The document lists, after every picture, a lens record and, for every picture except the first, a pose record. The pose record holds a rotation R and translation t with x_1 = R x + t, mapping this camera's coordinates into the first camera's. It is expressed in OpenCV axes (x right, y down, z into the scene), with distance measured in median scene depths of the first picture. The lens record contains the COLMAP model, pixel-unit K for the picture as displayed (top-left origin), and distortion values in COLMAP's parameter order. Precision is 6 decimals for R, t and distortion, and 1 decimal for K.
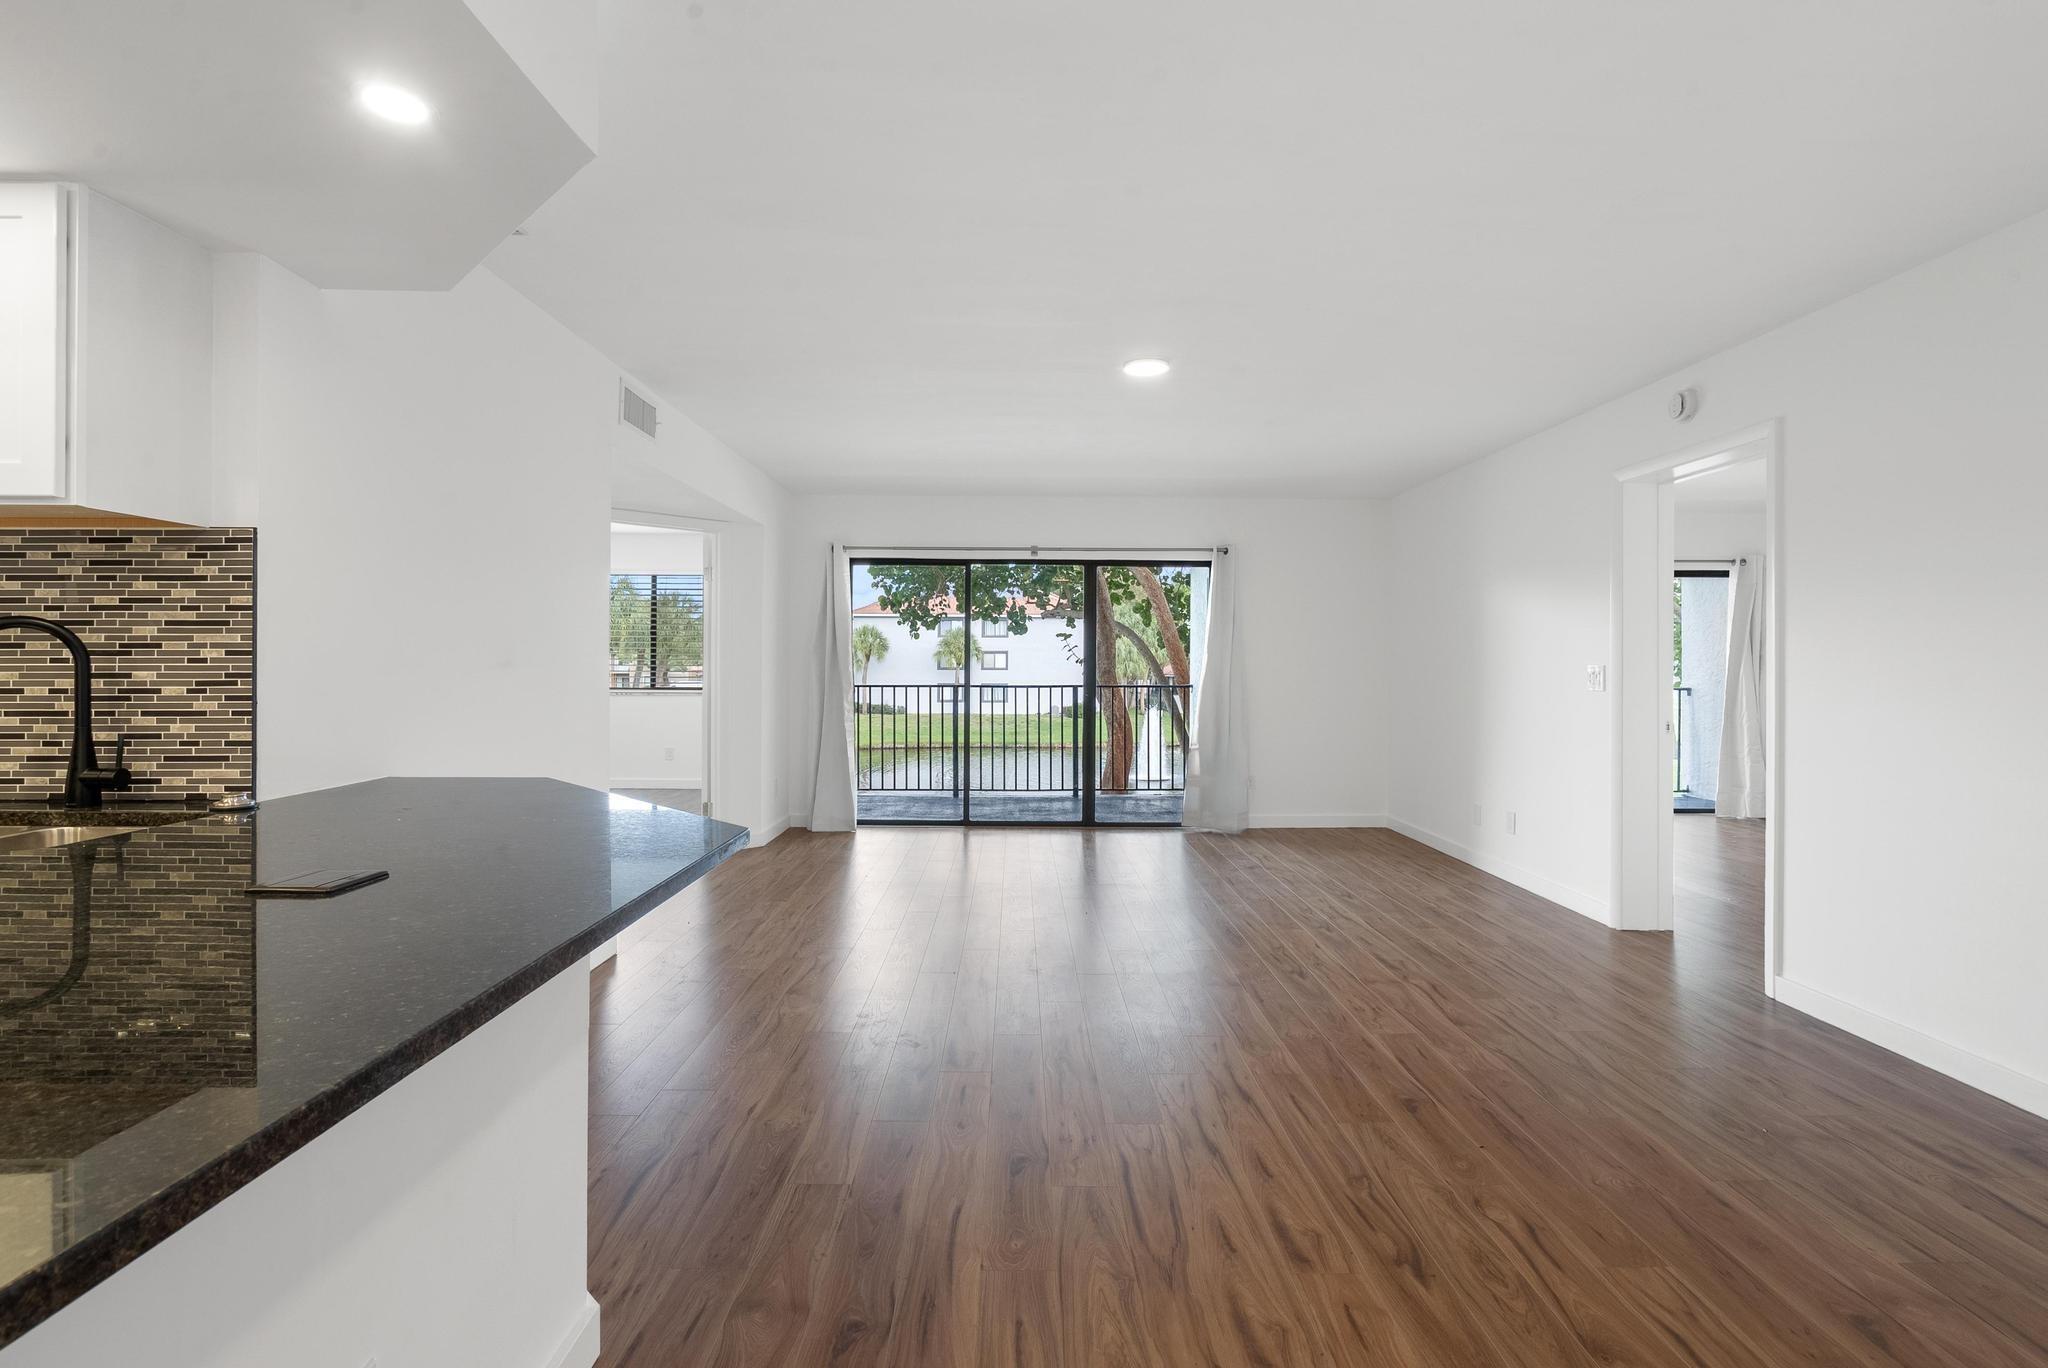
lens RADIAL K [[934.7, 0, 1025.1], [0, 934.7, 656.4], [0, 0, 1]] dist [-0.013076, 0.005613]
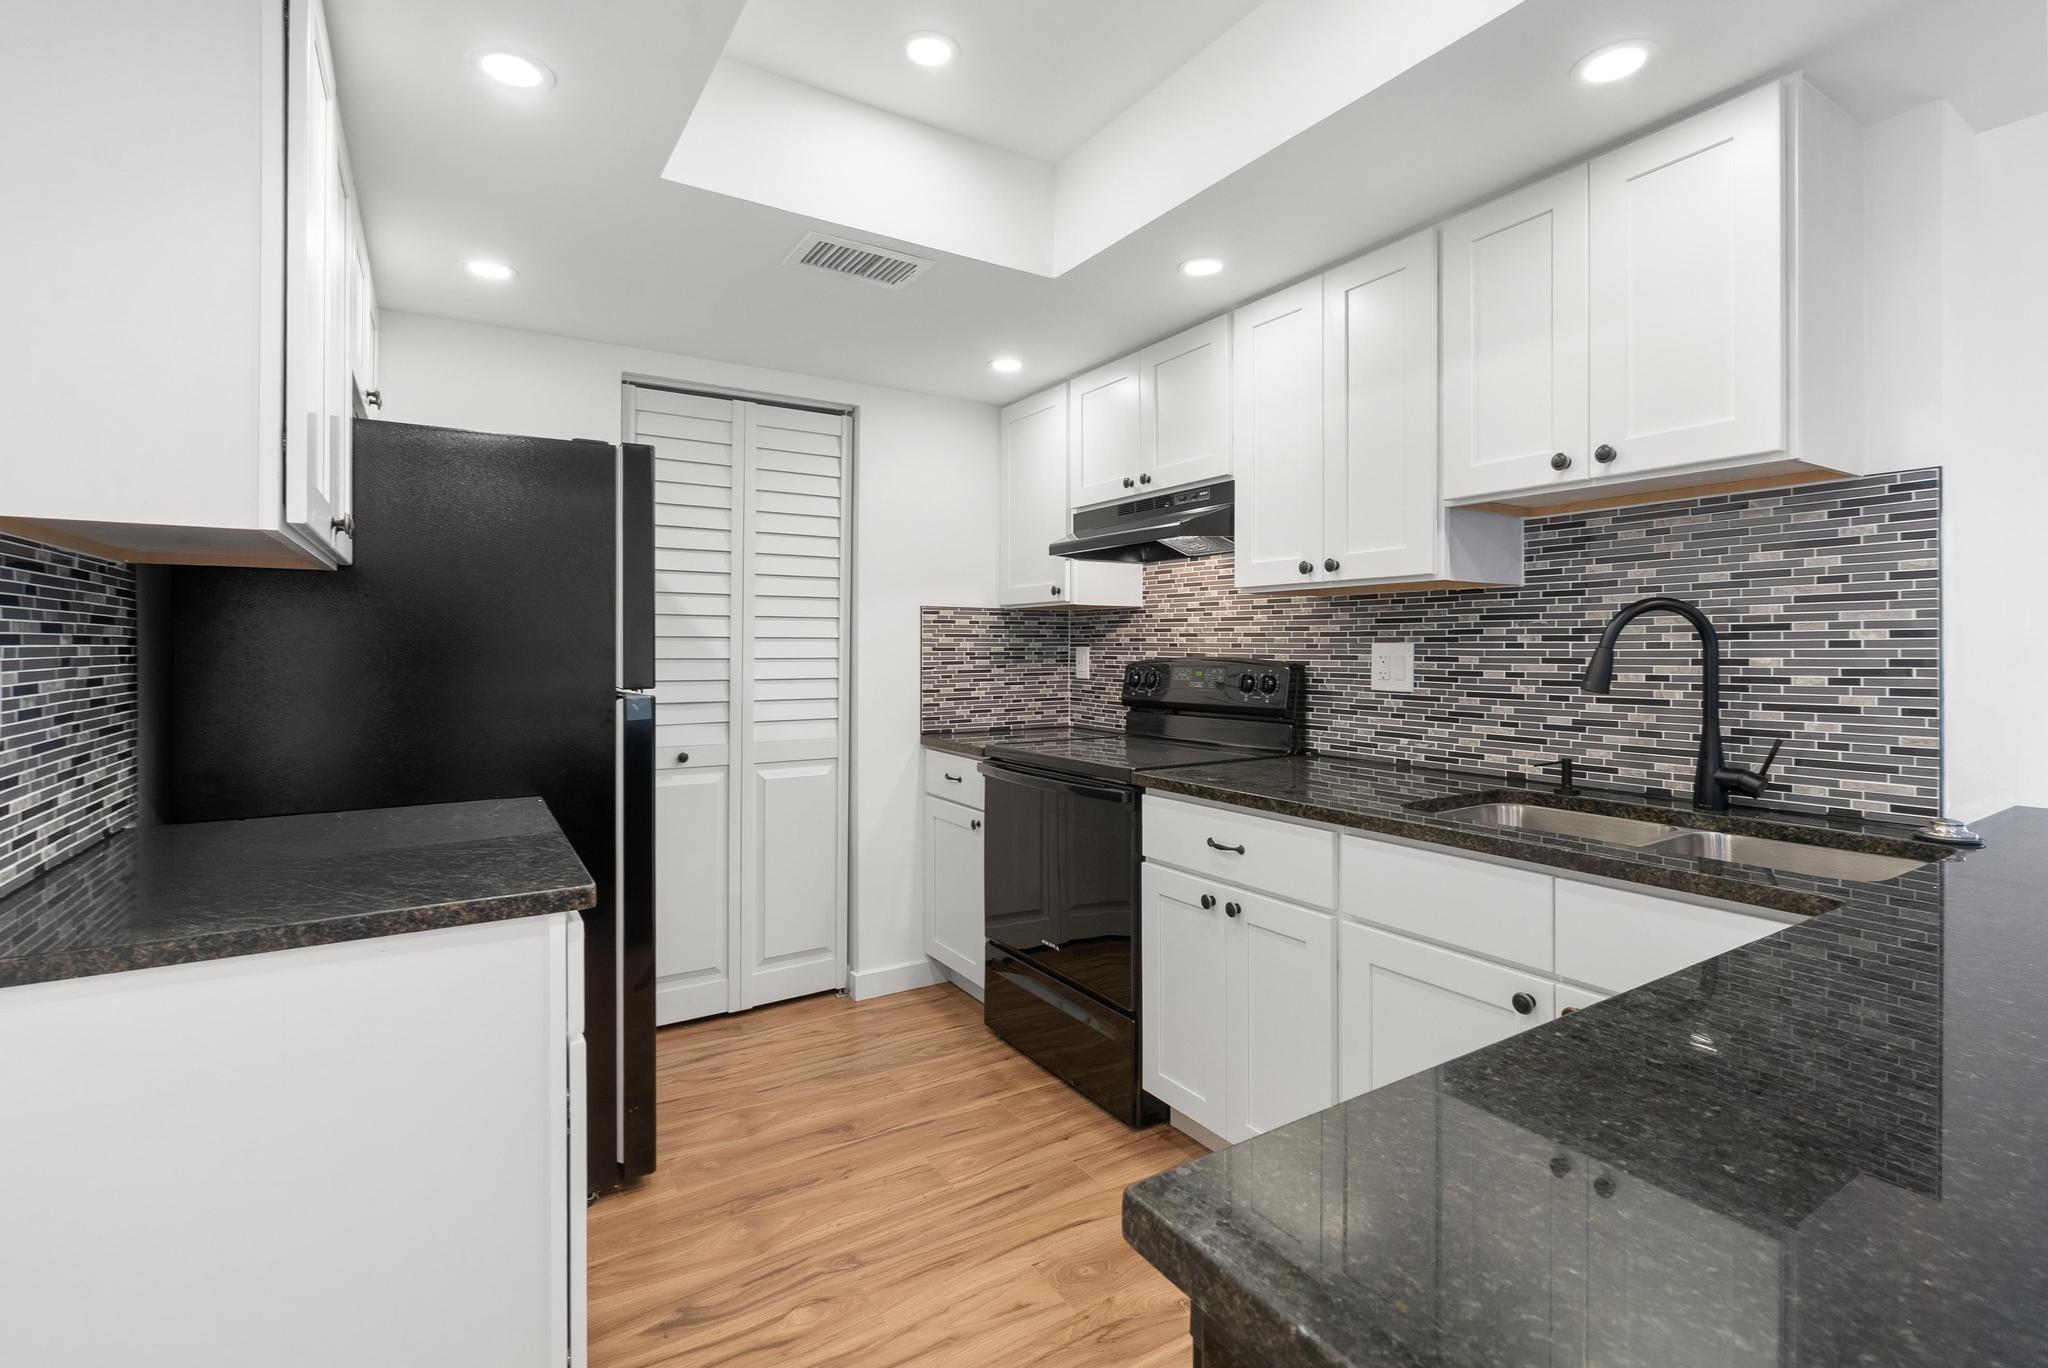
lens RADIAL K [[934.7, 0, 1025.1], [0, 934.7, 656.4], [0, 0, 1]] dist [-0.013076, 0.005613]
pose [[0.522515, 0.003107, -0.852624, -0.576108], [0.010577, 0.999893, 0.010126, -0.000577], [0.852564, -0.014309, 0.522427, -0.026445]]
